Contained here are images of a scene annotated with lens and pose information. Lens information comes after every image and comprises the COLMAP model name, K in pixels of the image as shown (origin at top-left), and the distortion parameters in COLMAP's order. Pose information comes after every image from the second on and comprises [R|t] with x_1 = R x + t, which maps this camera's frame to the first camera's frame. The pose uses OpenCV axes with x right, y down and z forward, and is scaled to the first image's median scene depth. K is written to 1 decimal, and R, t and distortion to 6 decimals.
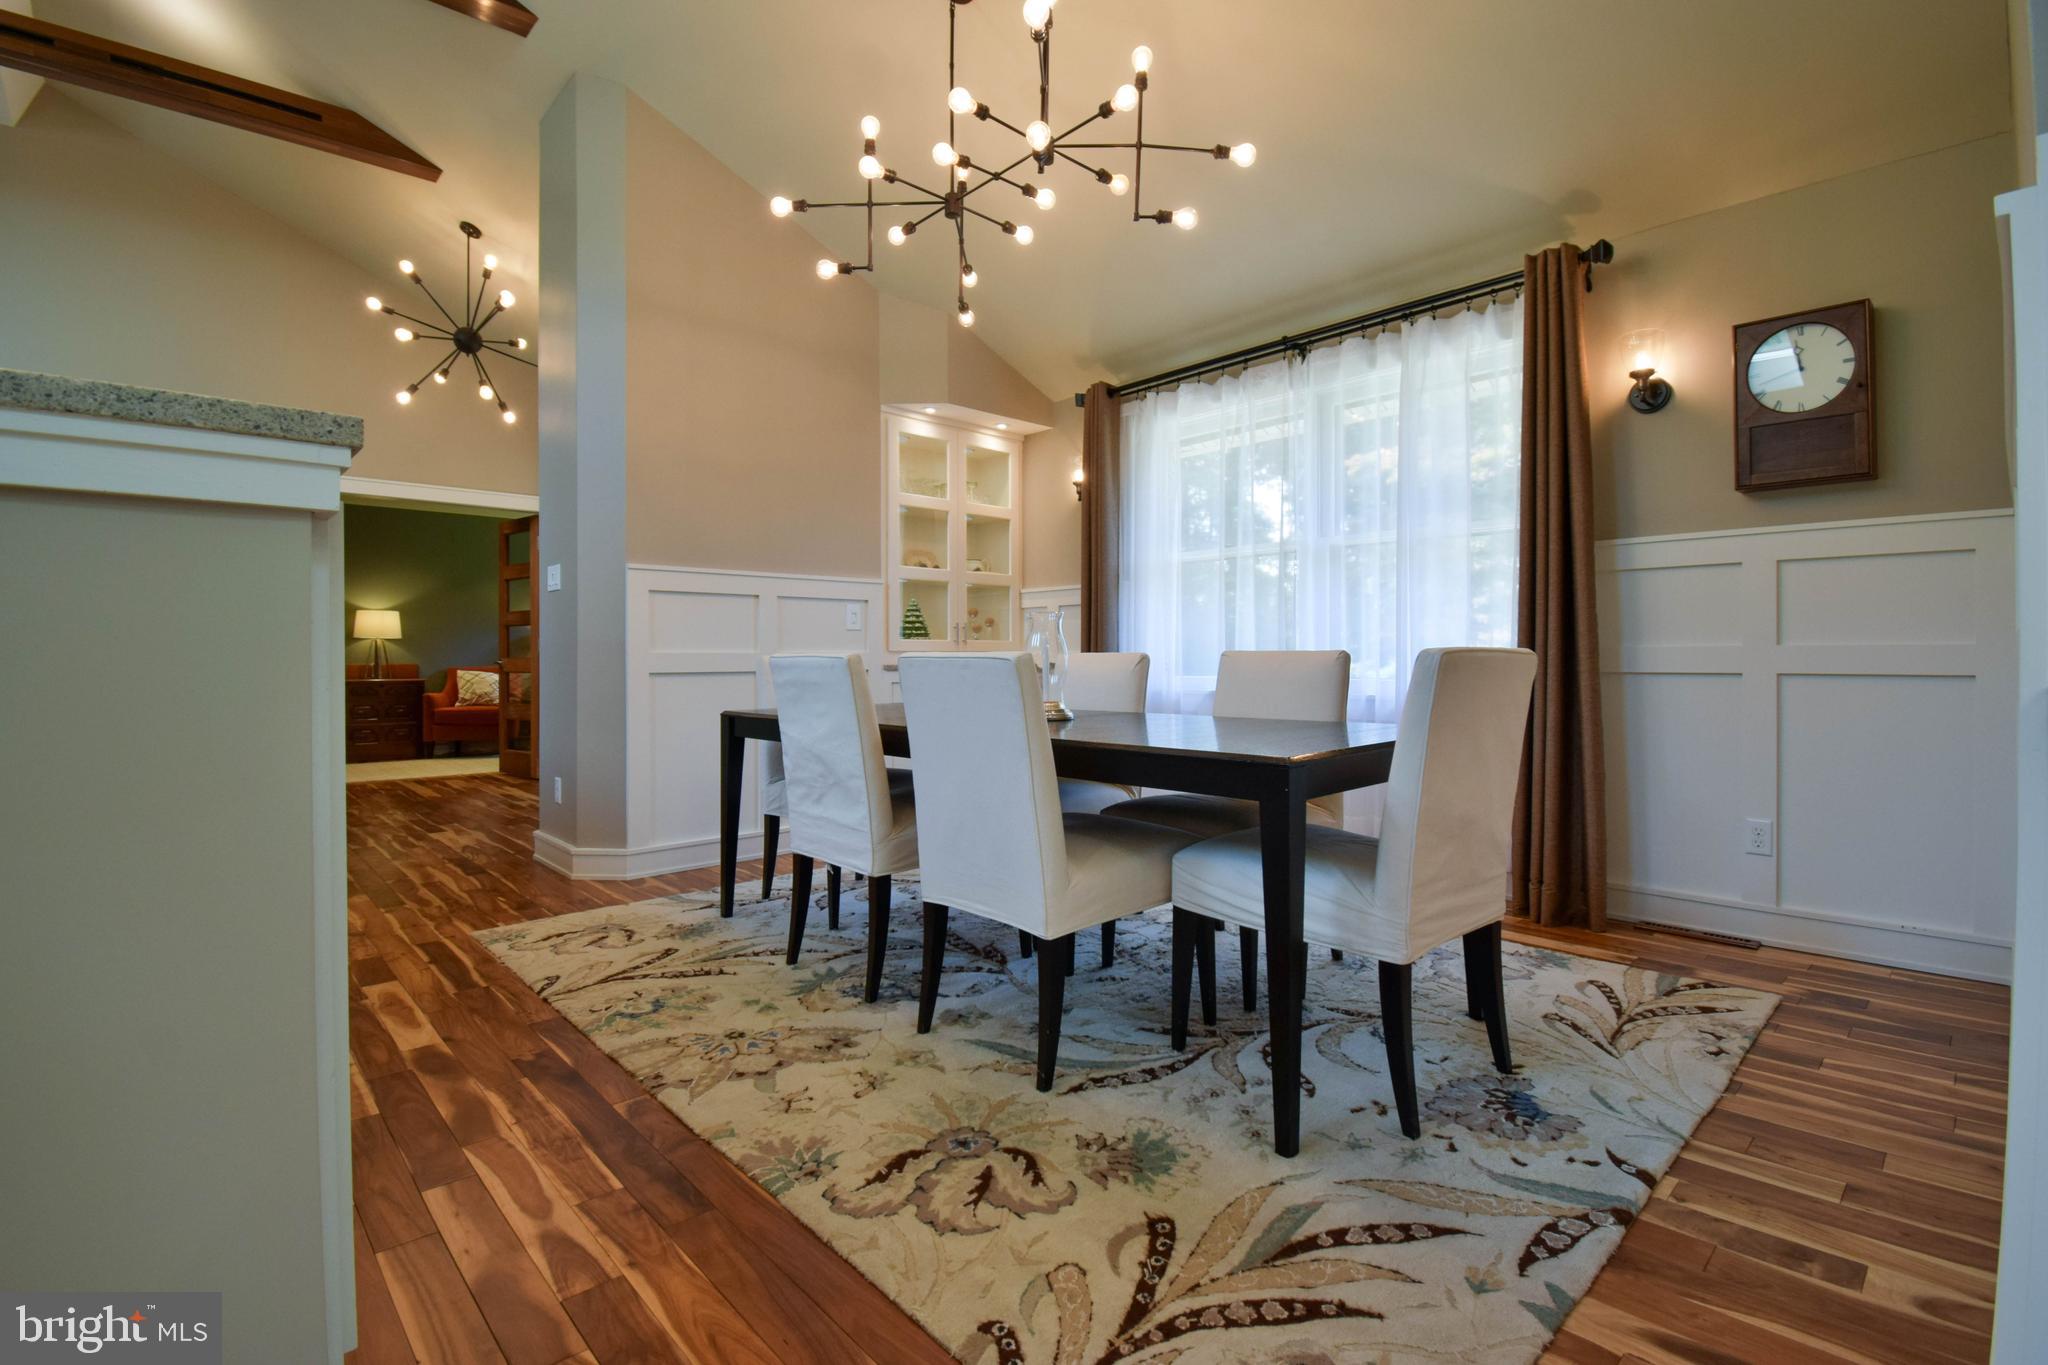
lens RADIAL K [[929.2, 0, 1019.9], [0, 929.2, 651.2], [0, 0, 1]] dist [0.004047, -0.001147]
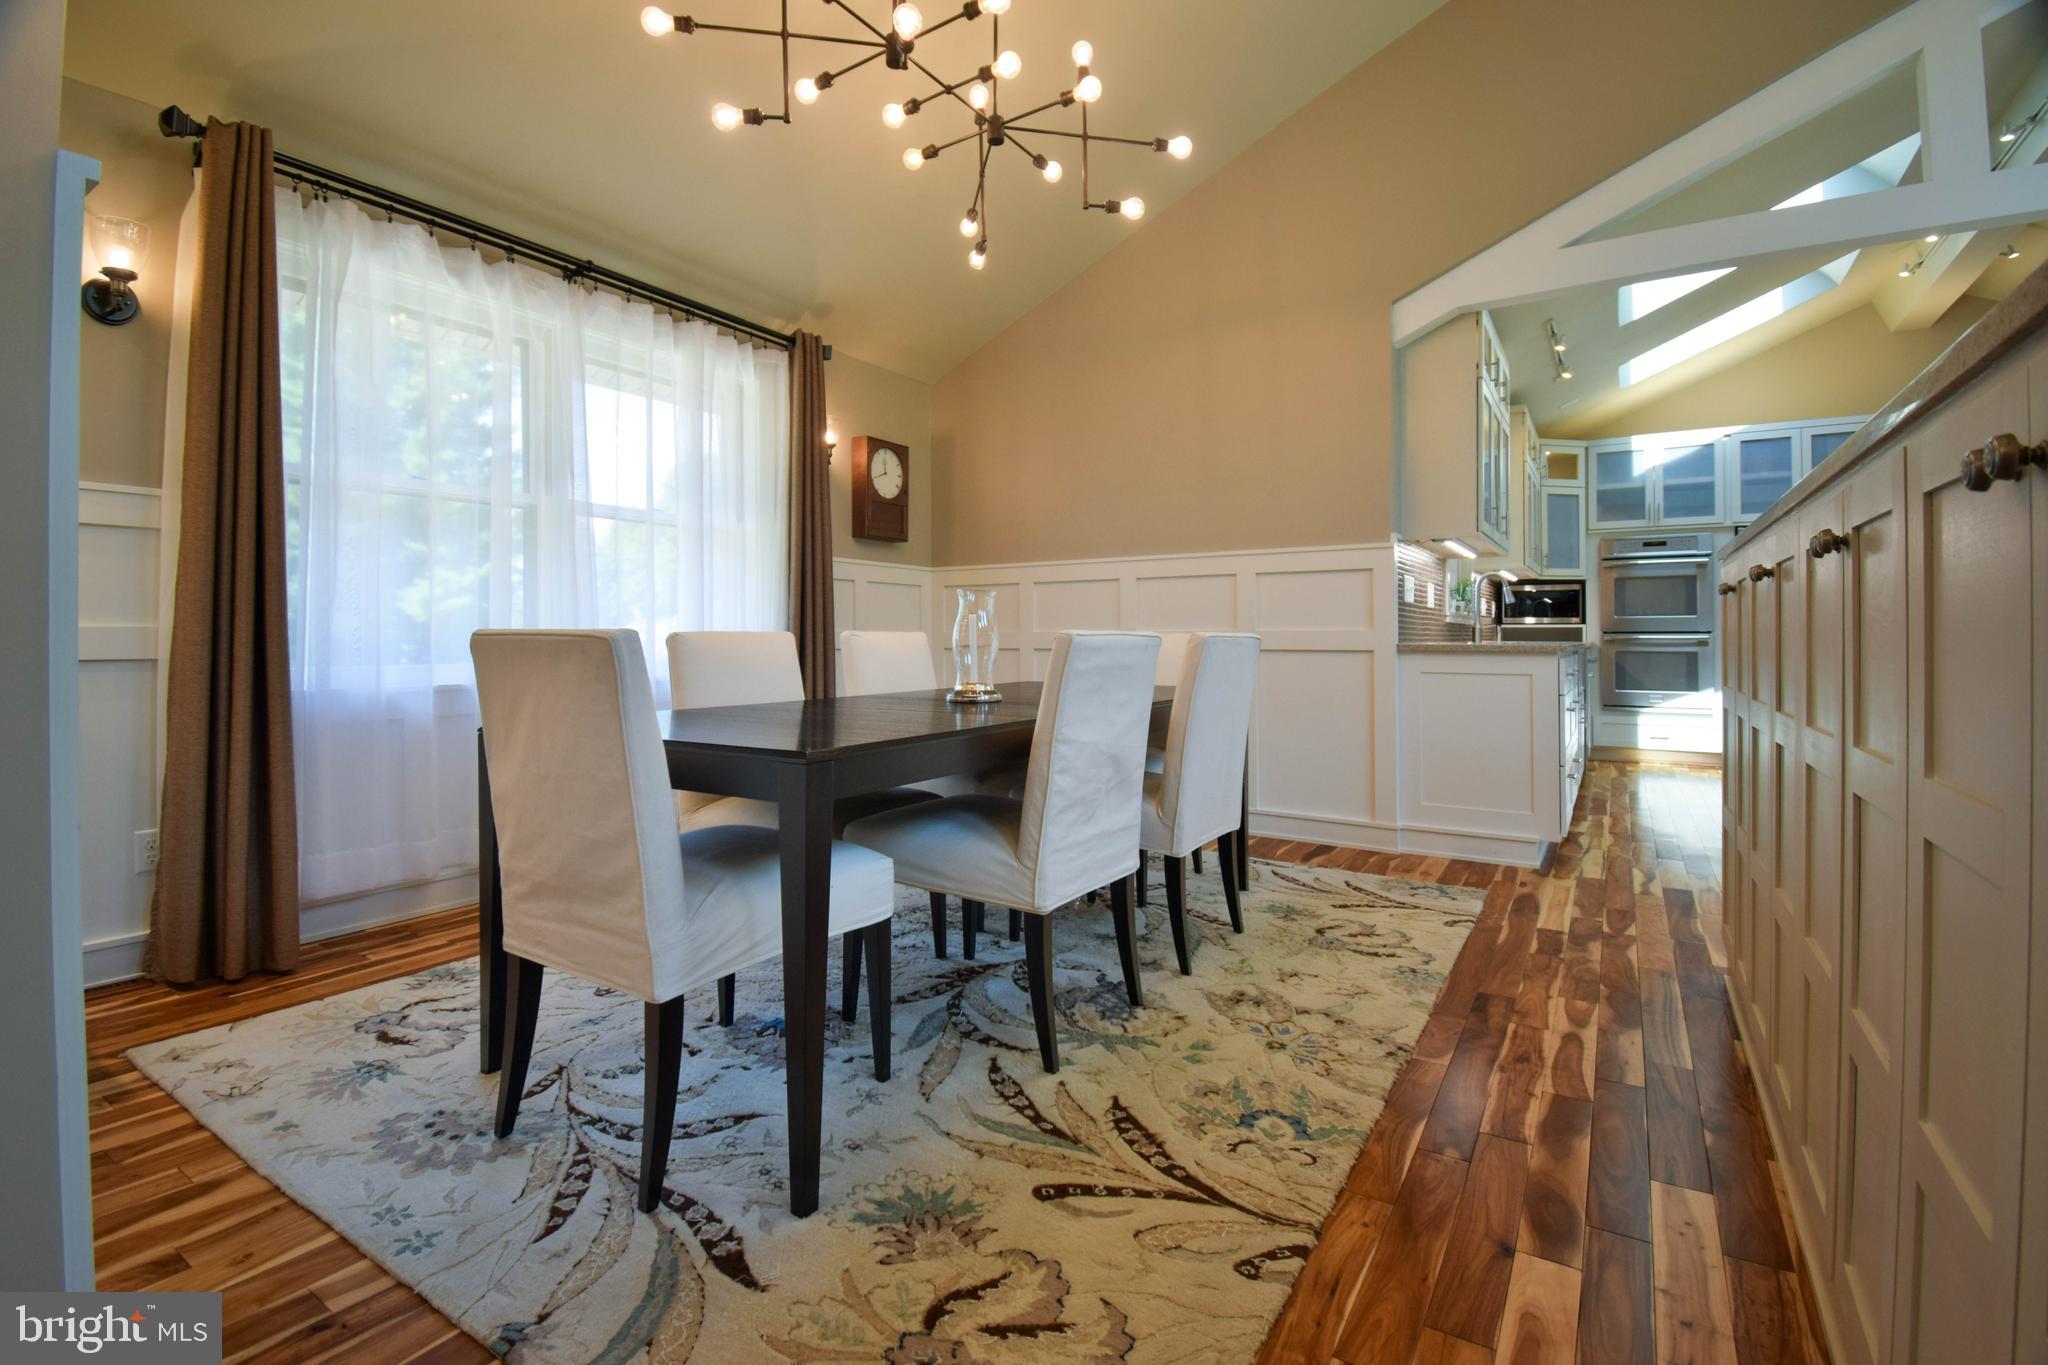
lens RADIAL K [[929.2, 0, 1044.3], [0, 929.2, 633.1], [0, 0, 1]] dist [0.004047, -0.001147]
pose [[-0.261022, 0.009875, 0.965282, -1.046970], [0.000077, 0.999948, -0.010209, 0.014912], [-0.965333, -0.002590, -0.261009, 1.347627]]
